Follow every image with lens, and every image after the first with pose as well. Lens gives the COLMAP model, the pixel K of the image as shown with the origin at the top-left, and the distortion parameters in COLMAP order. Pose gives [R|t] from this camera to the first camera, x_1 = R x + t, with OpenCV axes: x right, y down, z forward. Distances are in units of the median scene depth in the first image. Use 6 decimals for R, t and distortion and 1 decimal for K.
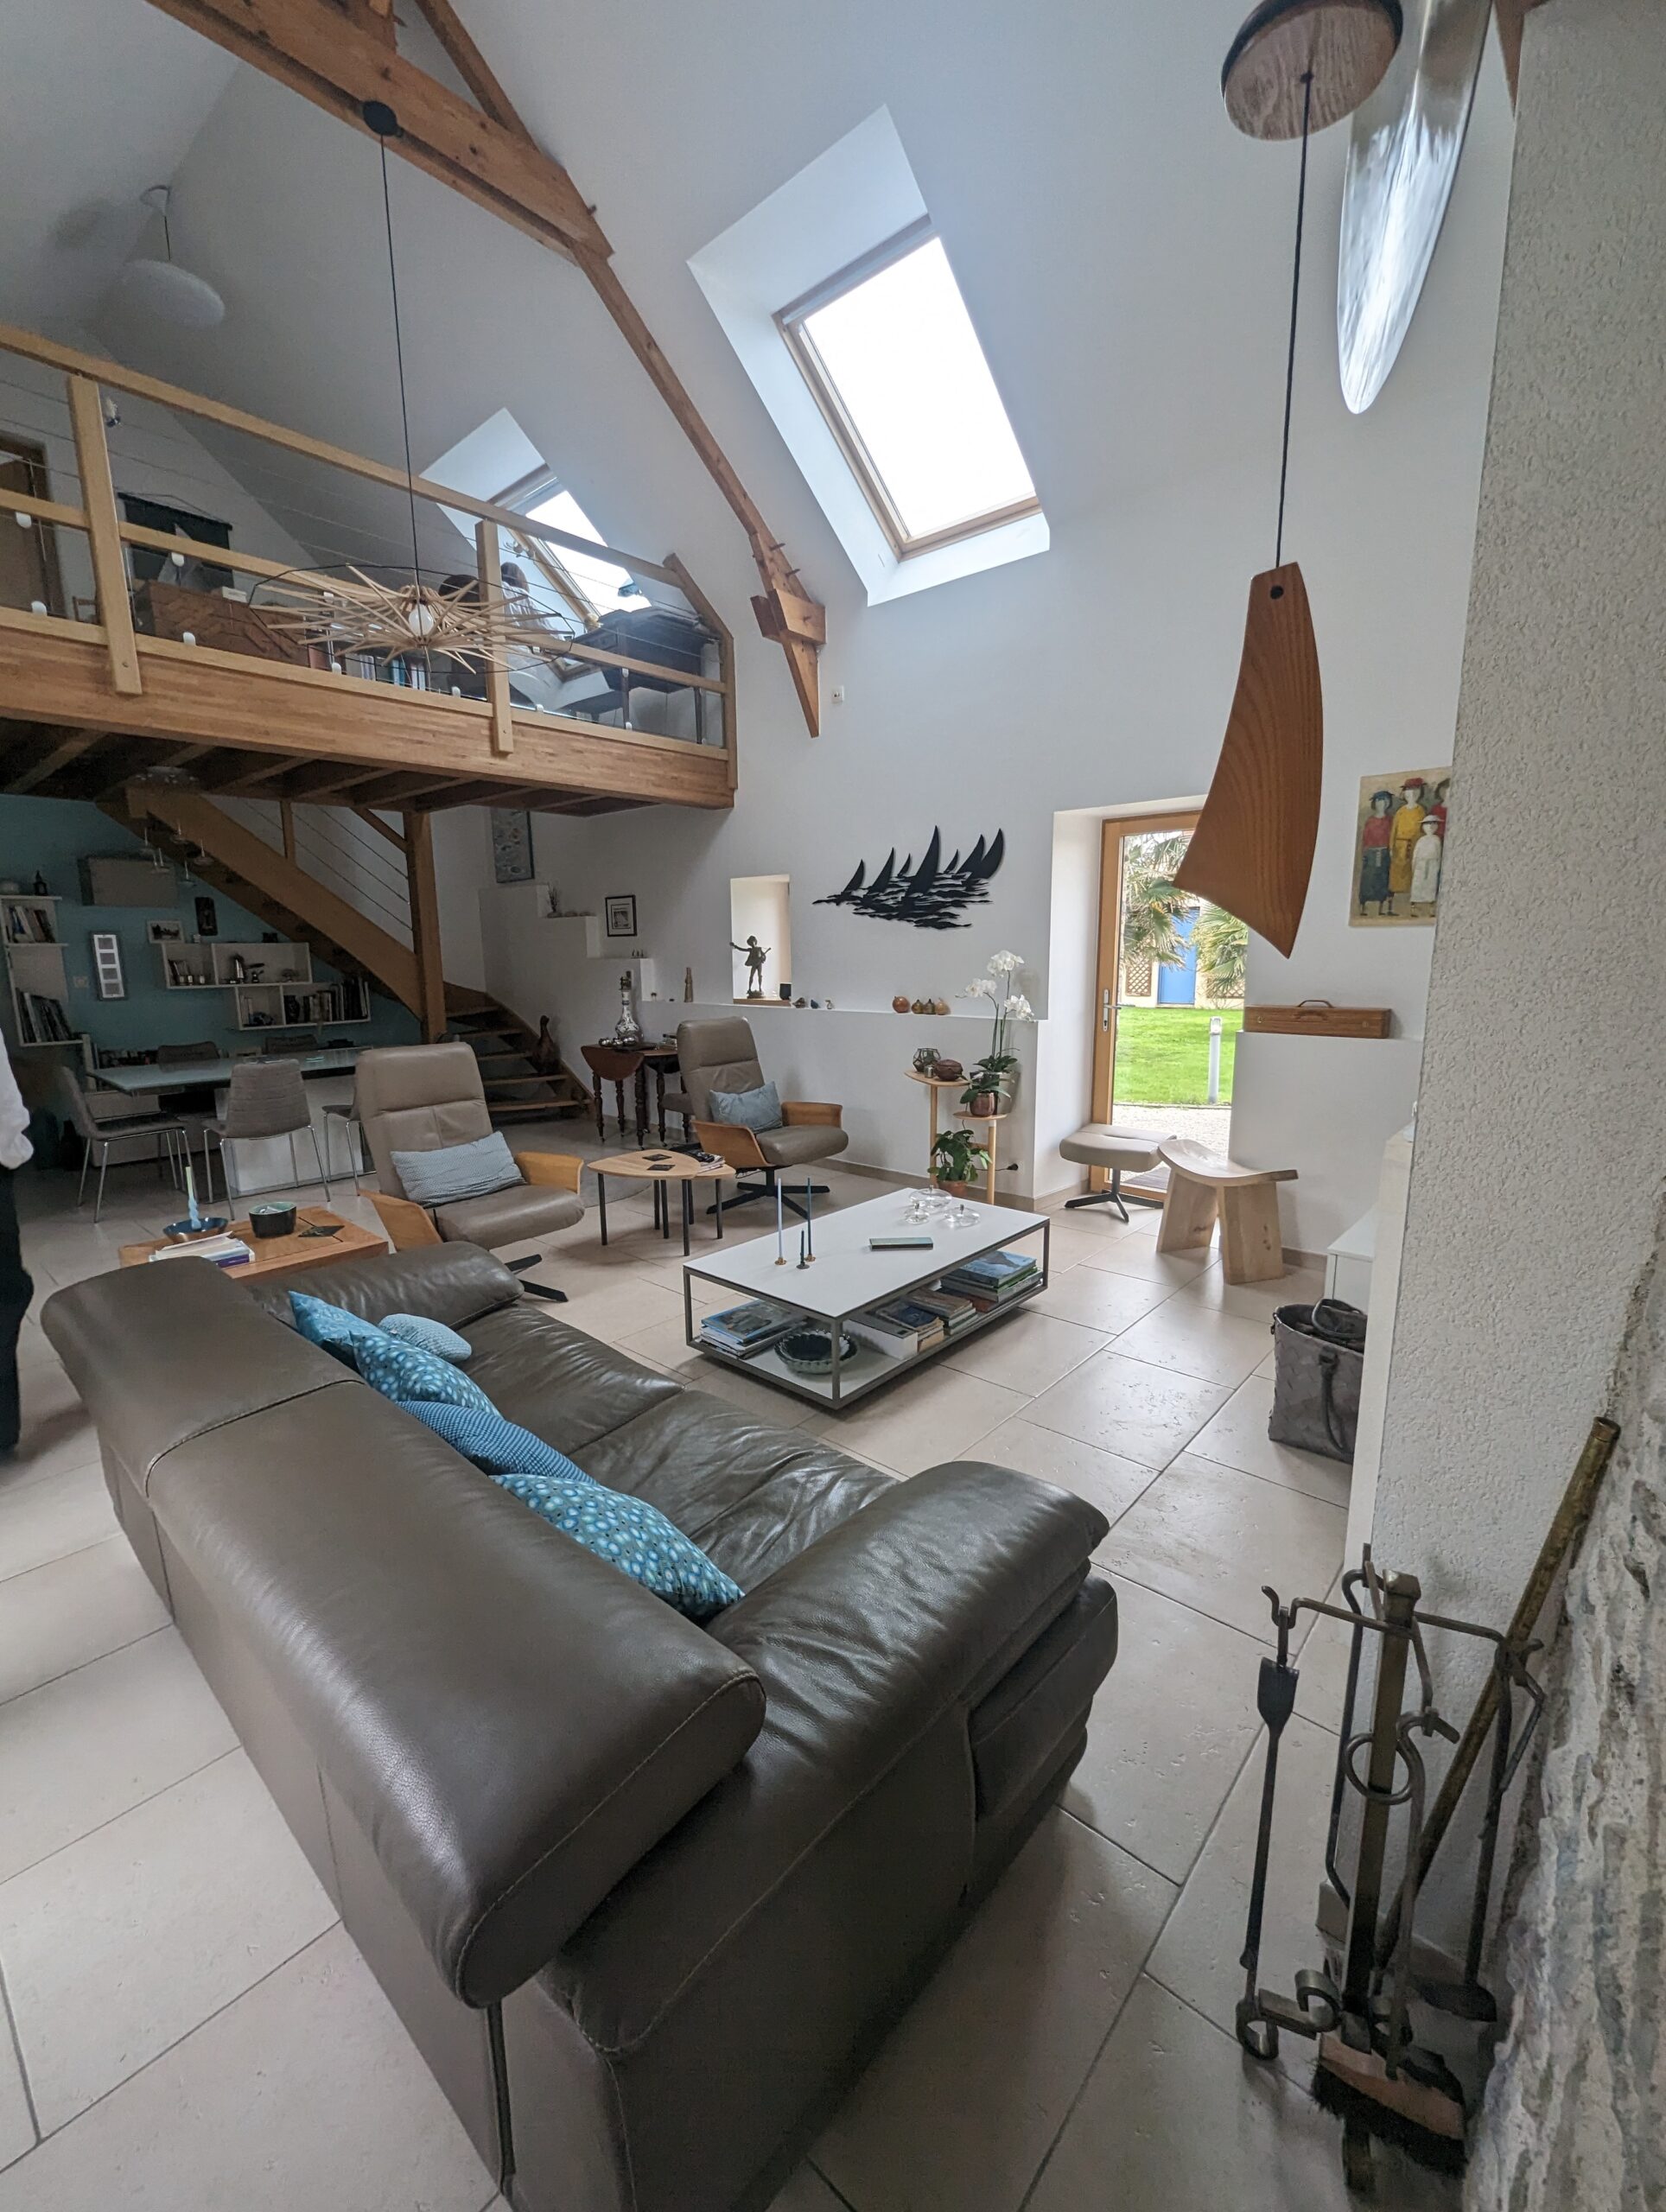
lens RADIAL K [[911.1, 0, 824.8], [0, 911.1, 1100.5], [0, 0, 1]] dist [-0.001444, -0.002156]
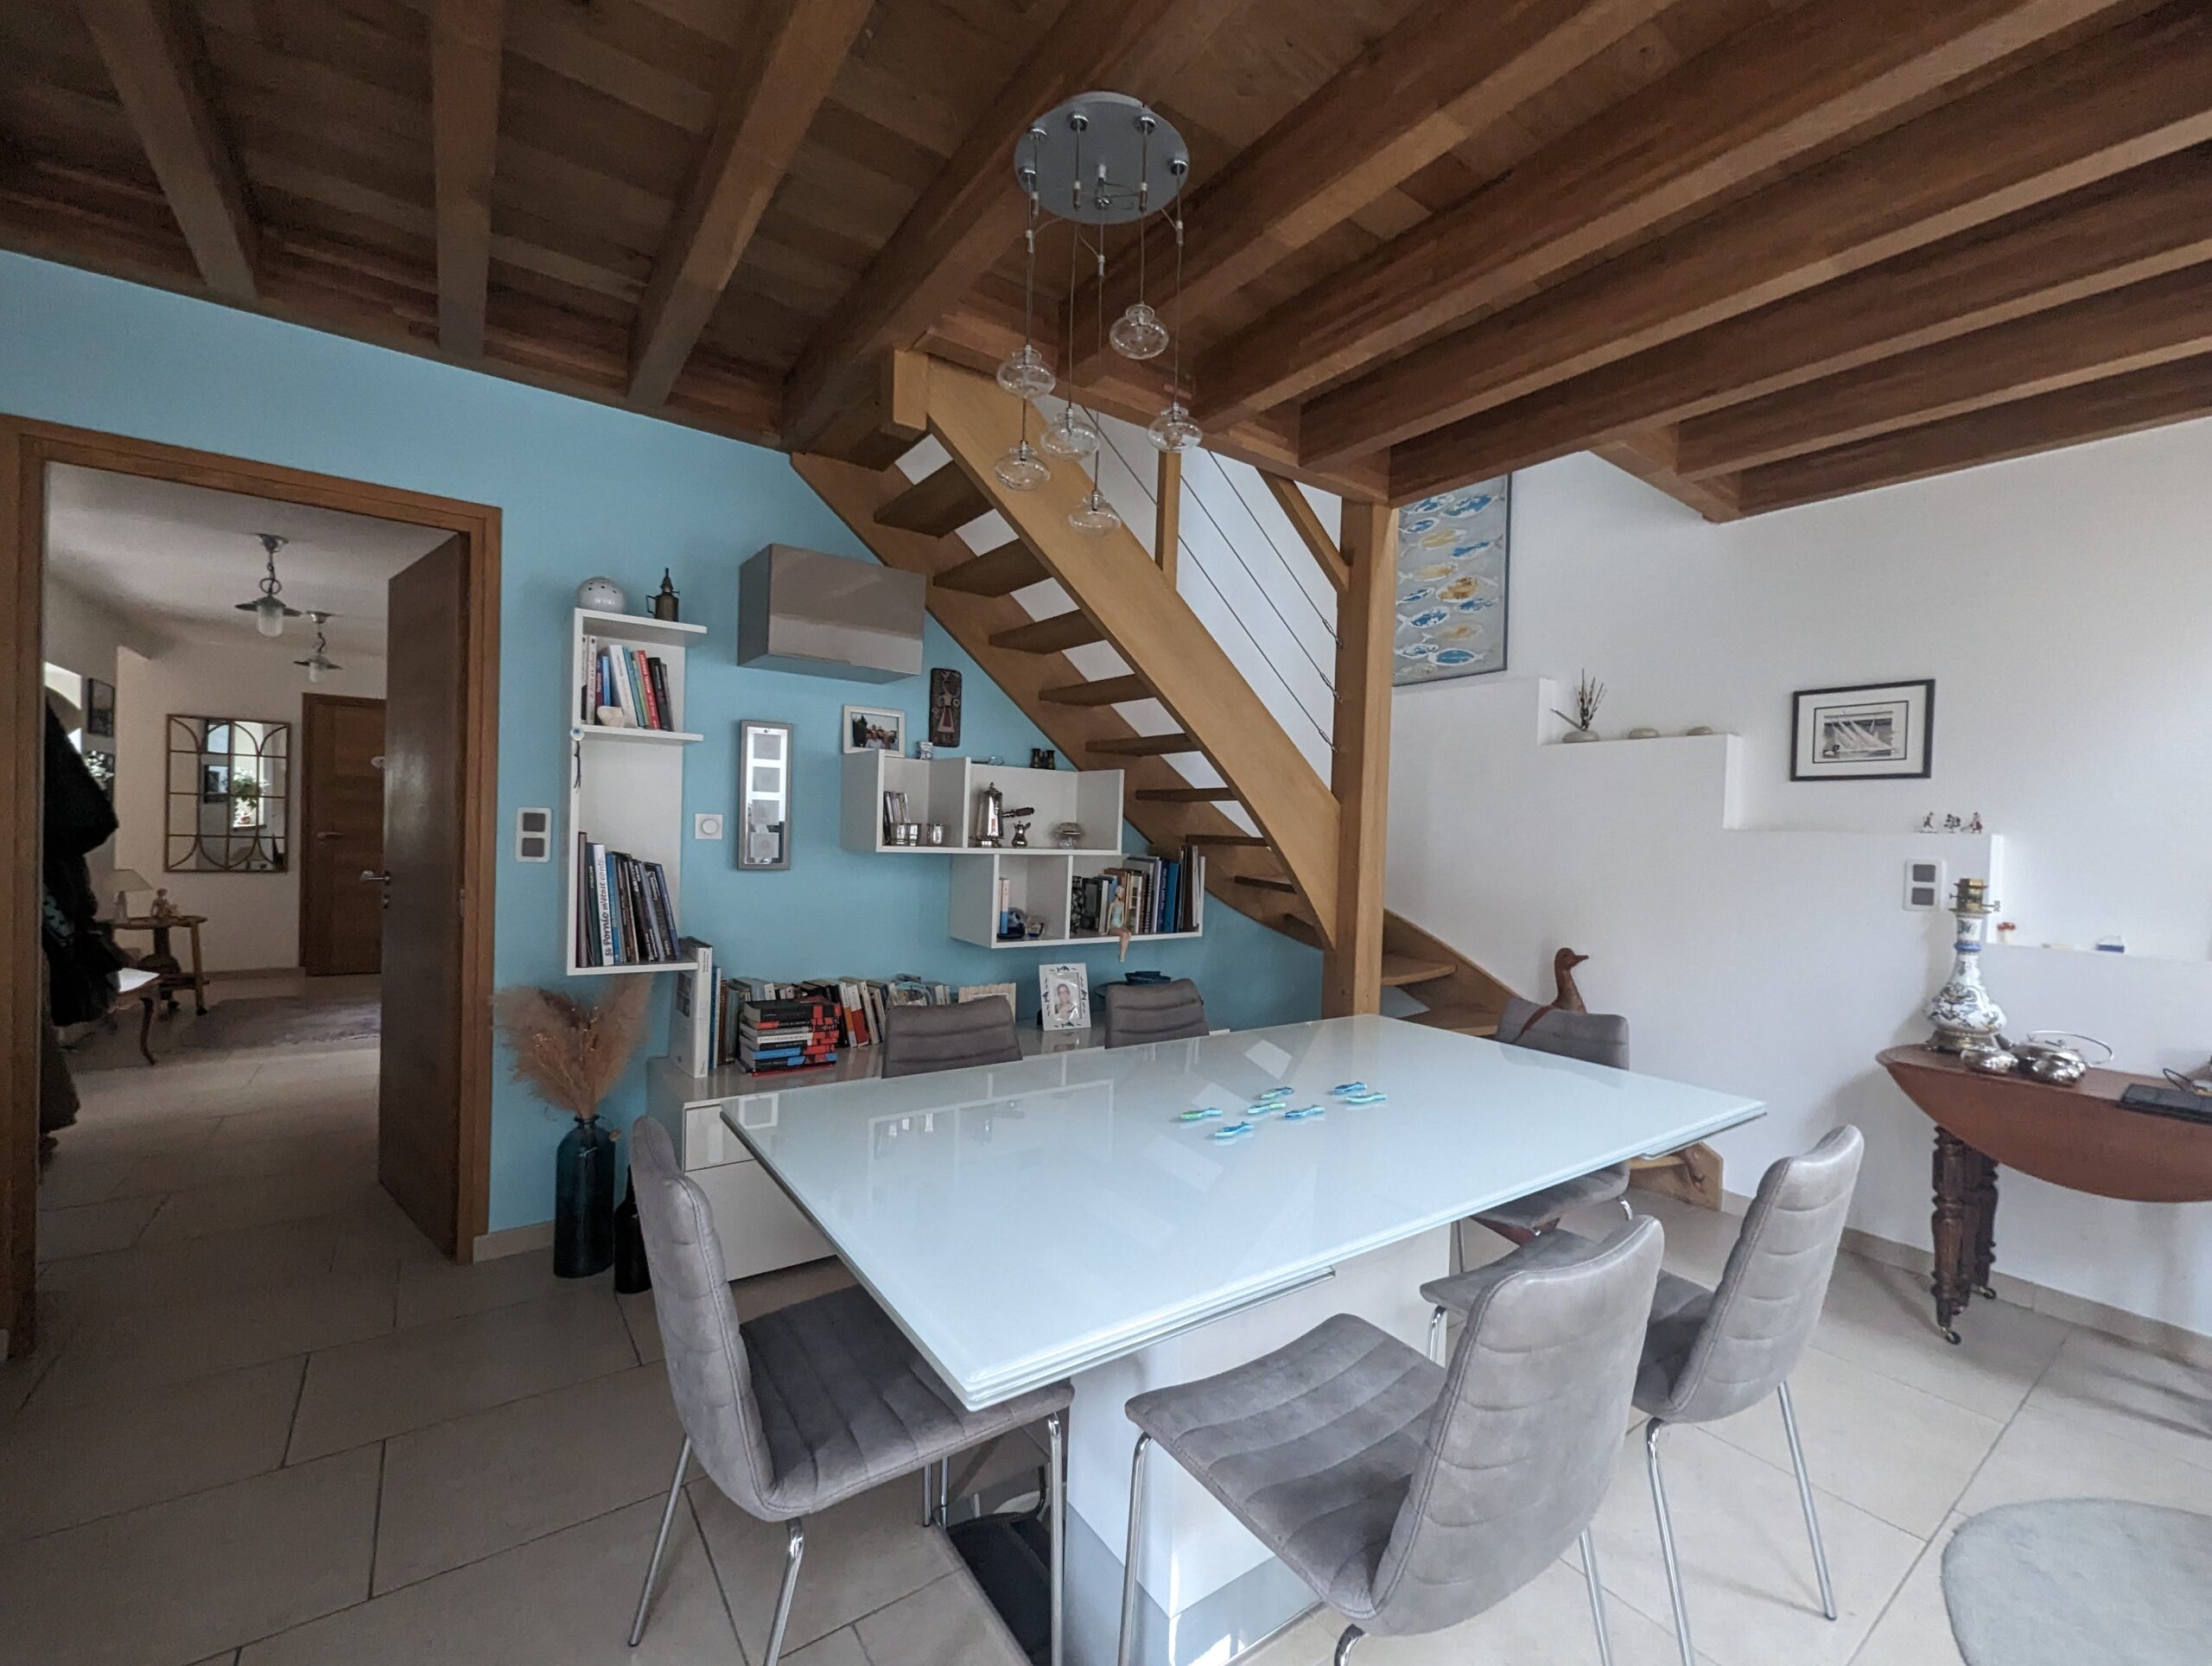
lens RADIAL K [[911.1, 0, 1107.6], [0, 911.1, 842.5], [0, 0, 1]] dist [-0.001444, -0.002156]
pose [[0.975738, 0.046813, -0.213879, -0.498419], [-0.079523, 0.985936, -0.146993, -0.068119], [0.203989, 0.160435, 0.965738, 0.571177]]
